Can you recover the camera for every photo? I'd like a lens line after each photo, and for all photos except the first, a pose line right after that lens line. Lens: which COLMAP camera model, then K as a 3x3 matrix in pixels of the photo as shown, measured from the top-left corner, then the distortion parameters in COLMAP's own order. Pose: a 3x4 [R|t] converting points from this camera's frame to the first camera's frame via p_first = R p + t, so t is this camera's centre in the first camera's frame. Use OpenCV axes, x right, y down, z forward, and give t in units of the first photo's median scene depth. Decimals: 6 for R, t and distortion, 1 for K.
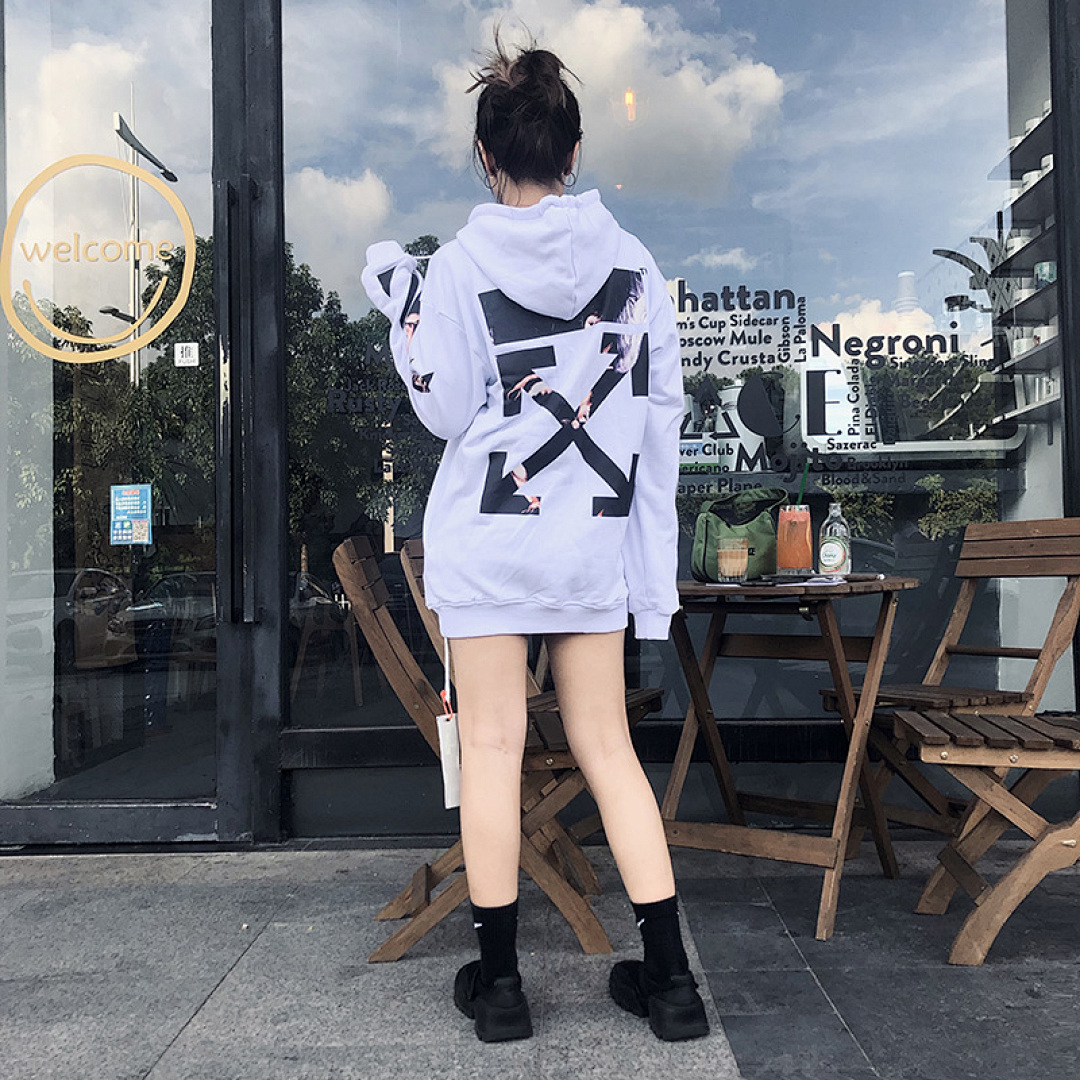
lens RADIAL K [[1159.7, 0, 533.6], [0, 1159.7, 552.3], [0, 0, 1]] dist [-0.007656, 0.000000]
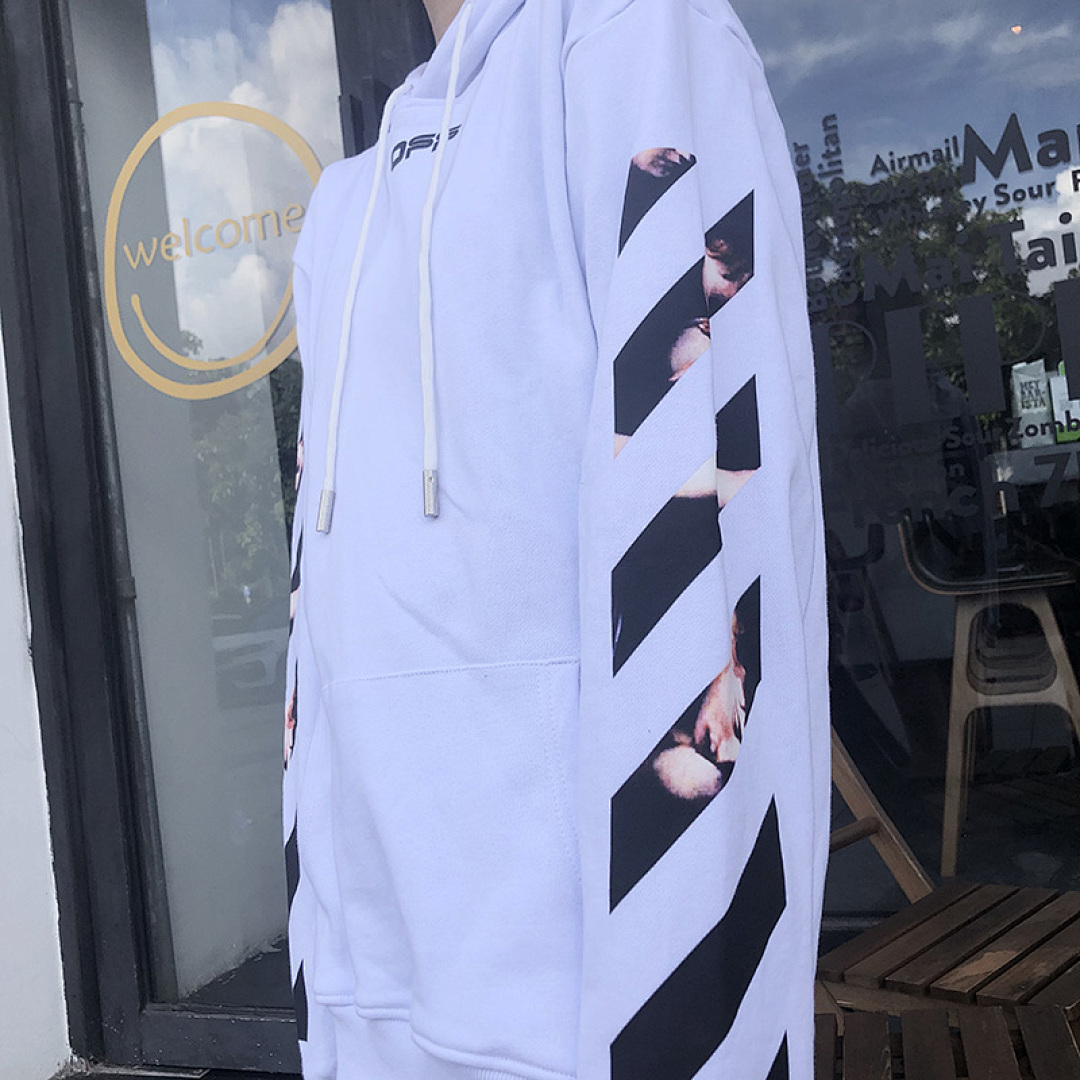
lens RADIAL K [[1159.7, 0, 543.9], [0, 1159.7, 538.9], [0, 0, 1]] dist [-0.007656, 0.000000]
pose [[0.932325, -0.096220, -0.348586, 0.042516], [0.104569, 0.994504, 0.005169, -0.061029], [0.346173, -0.041271, 0.937263, 0.409247]]
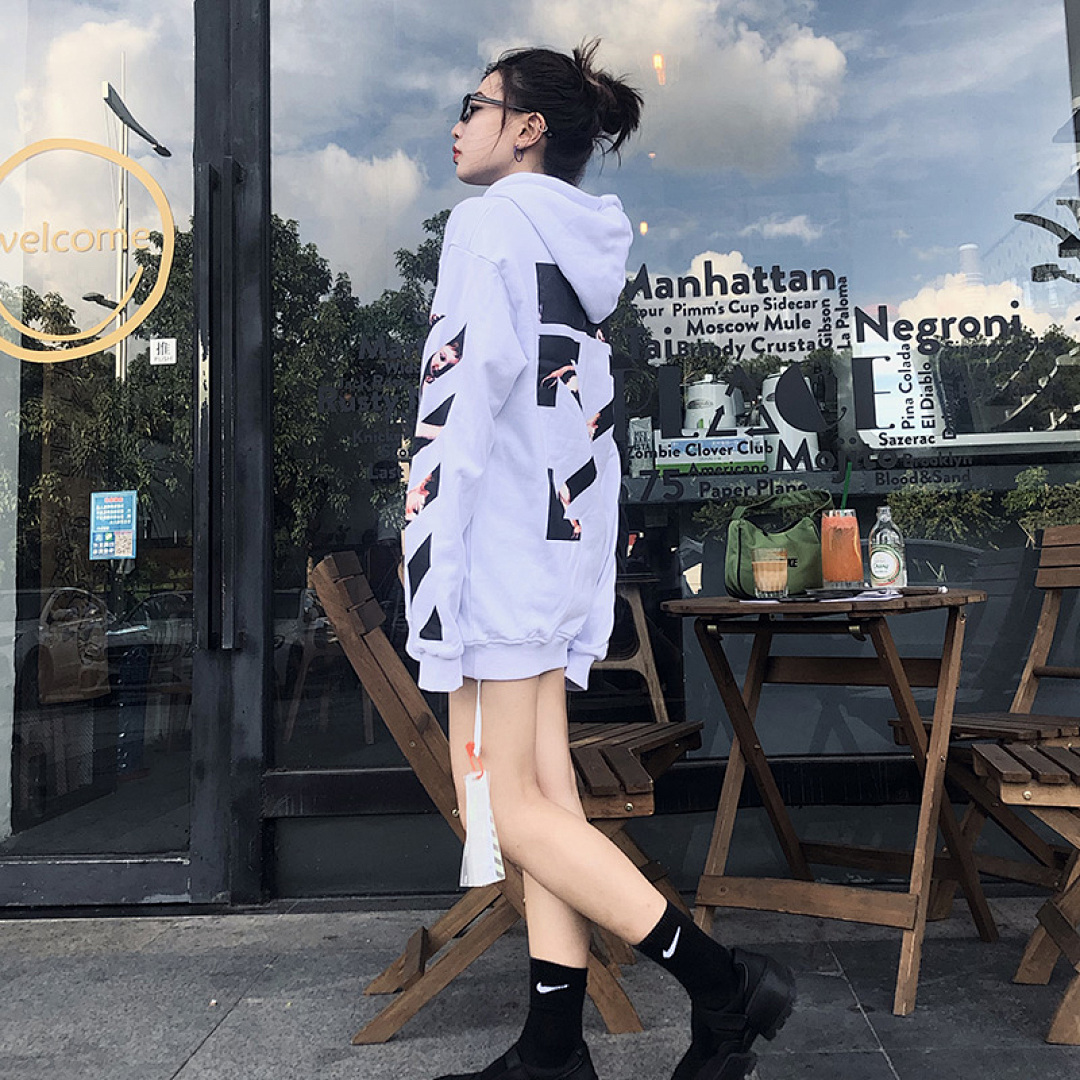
lens RADIAL K [[1325.9, 0, 538.1], [0, 1325.9, 440.7], [0, 0, 1]] dist [-0.006175, 0.000000]
pose [[0.999510, -0.014556, -0.027718, 0.021938], [0.011967, 0.995745, -0.091374, -0.002800], [0.028931, 0.090998, 0.995431, -0.017226]]
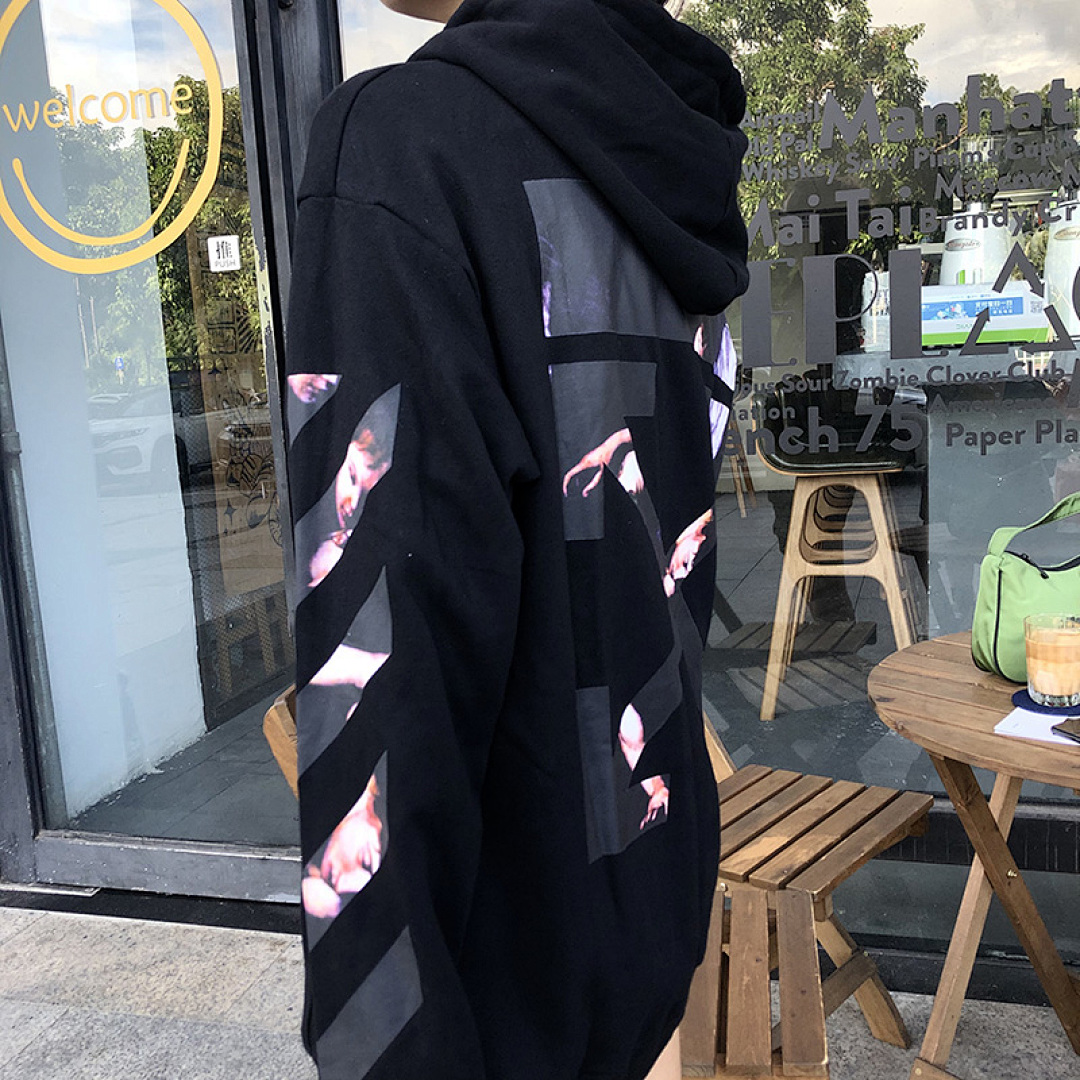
lens RADIAL K [[1159.7, 0, 542.2], [0, 1159.7, 531.0], [0, 0, 1]] dist [-0.007656, 0.000000]
pose [[0.965874, 0.003052, -0.258993, 0.070167], [0.046997, 0.981268, 0.186829, -0.130848], [0.254711, -0.192626, 0.947638, 0.360848]]
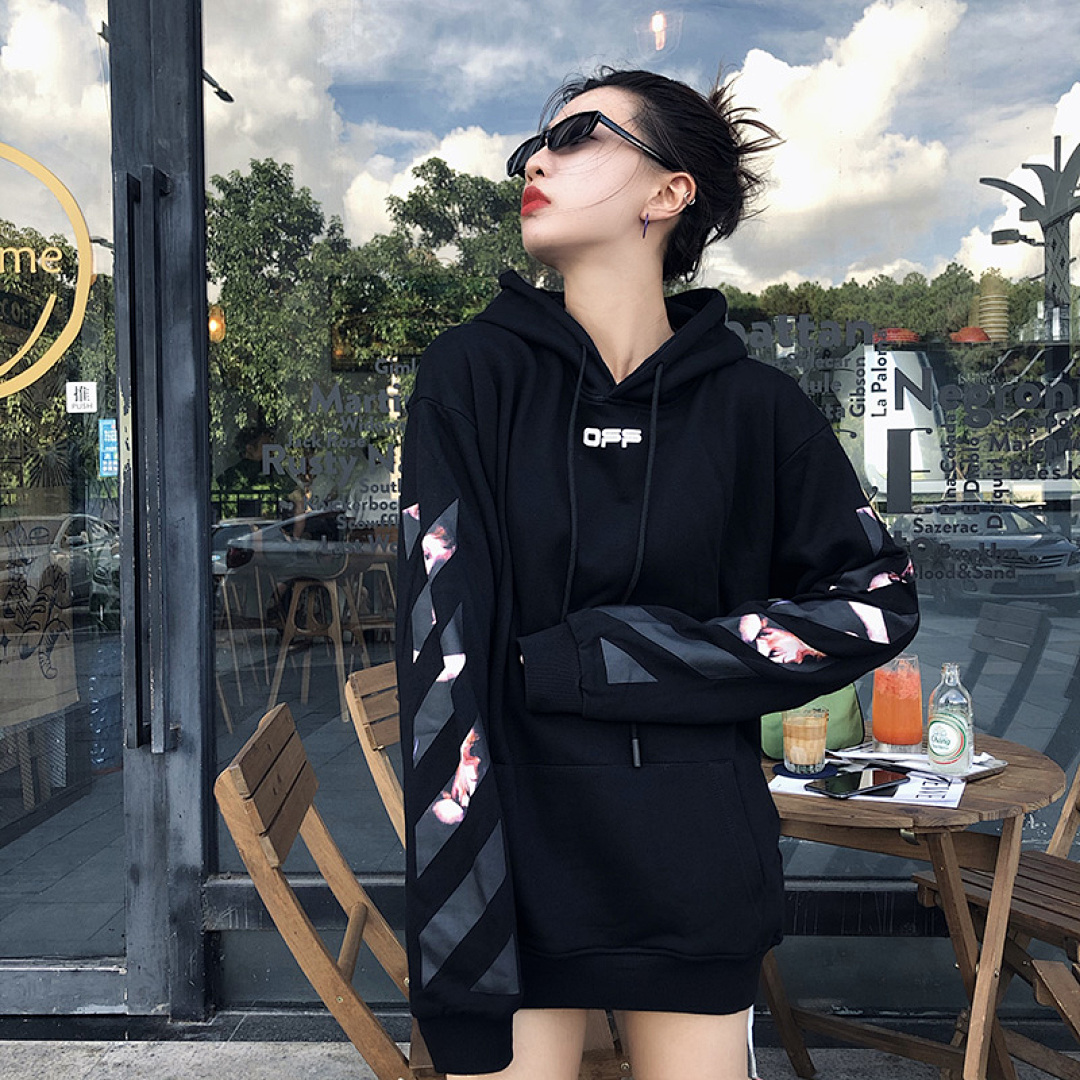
lens RADIAL K [[1159.7, 0, 536.8], [0, 1159.7, 538.4], [0, 0, 1]] dist [-0.007656, 0.000000]
pose [[0.999898, 0.009174, -0.010949, 0.014483], [-0.008440, 0.997827, 0.065345, -0.132277], [0.011525, -0.065246, 0.997803, 0.231648]]
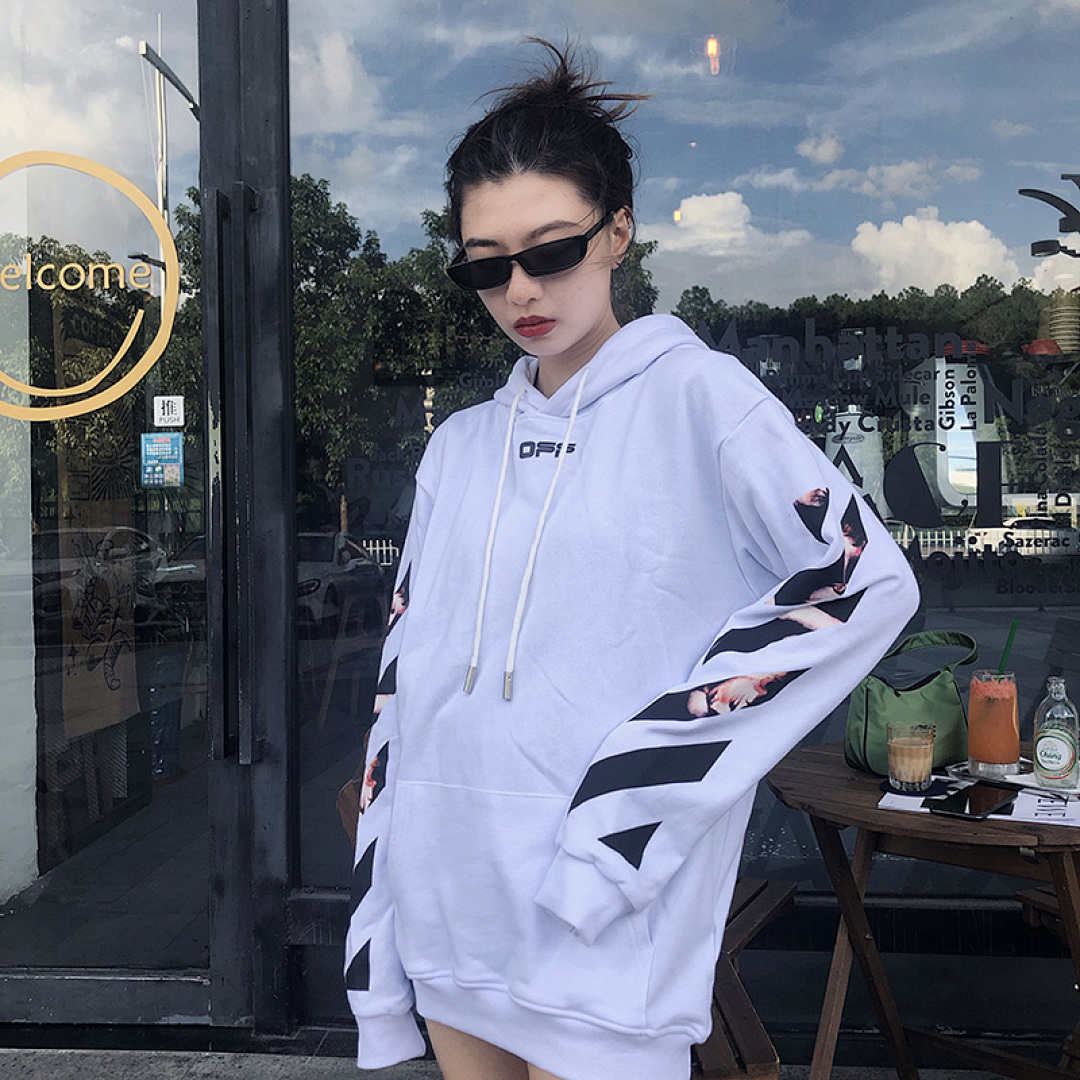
lens RADIAL K [[1159.7, 0, 529.4], [0, 1159.7, 539.6], [0, 0, 1]] dist [-0.007656, 0.000000]
pose [[0.999213, 0.010184, -0.038344, -0.026124], [-0.008050, 0.998431, 0.055409, -0.132089], [0.038848, -0.055056, 0.997727, 0.230787]]
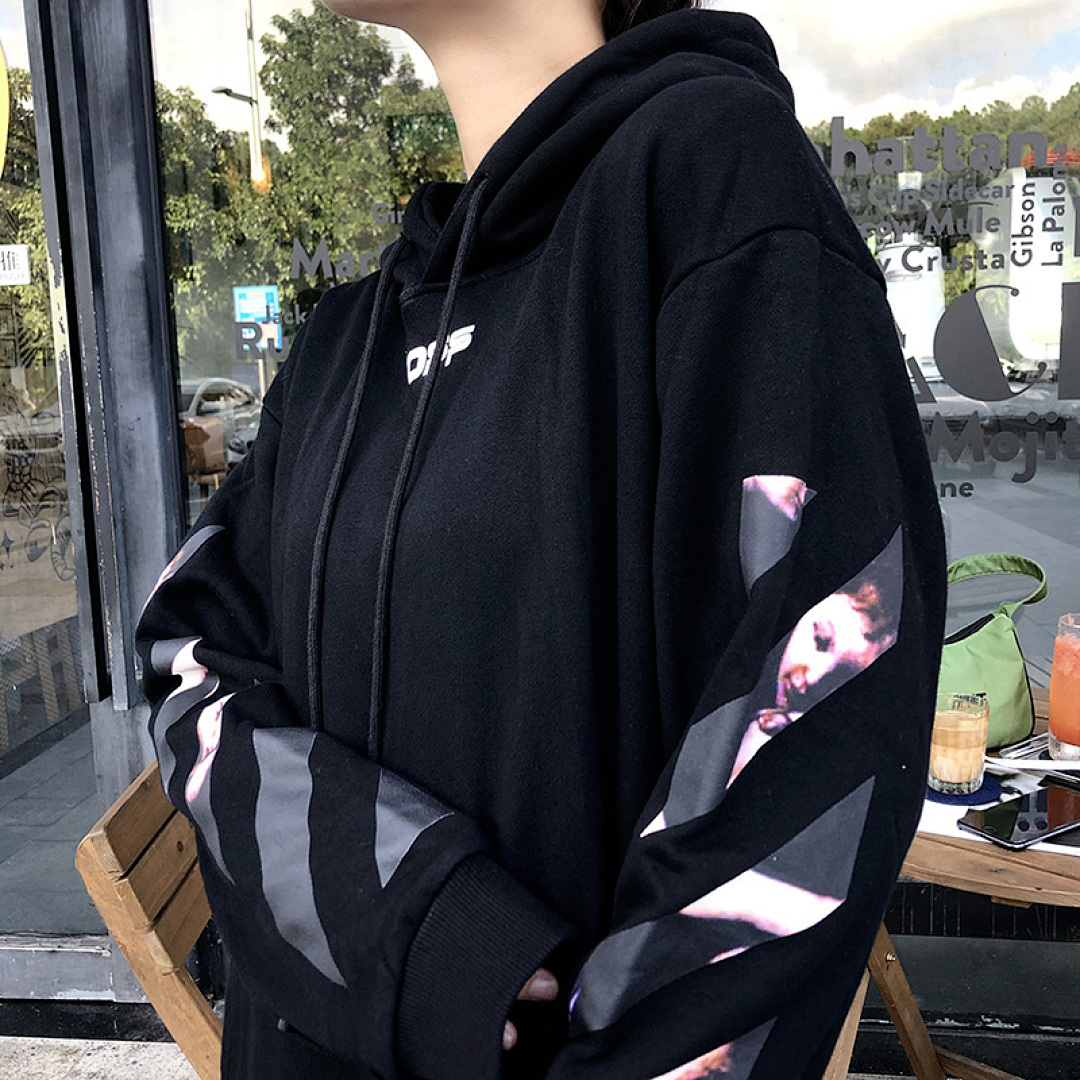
lens RADIAL K [[1159.7, 0, 534.3], [0, 1159.7, 528.5], [0, 0, 1]] dist [-0.007656, 0.000000]
pose [[0.995849, 0.003160, -0.090966, 0.033769], [0.013485, 0.983247, 0.181778, -0.144612], [0.090017, -0.182250, 0.979123, 0.409853]]
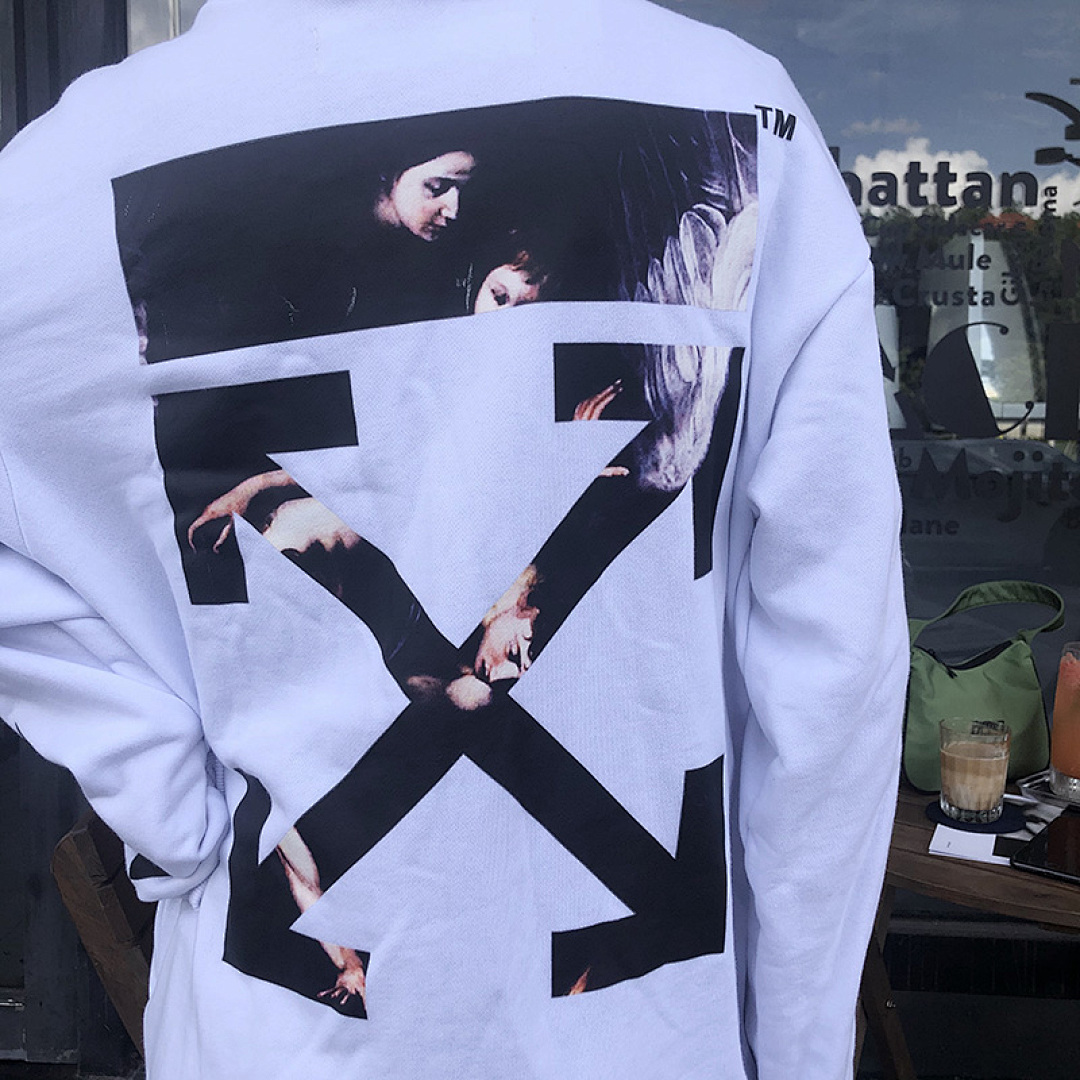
lens RADIAL K [[1159.7, 0, 524.9], [0, 1159.7, 541.2], [0, 0, 1]] dist [-0.007656, 0.000000]
pose [[0.999288, 0.033408, -0.017551, -0.003795], [-0.030913, 0.991411, 0.127079, -0.114950], [0.021646, -0.126446, 0.991737, 0.428298]]
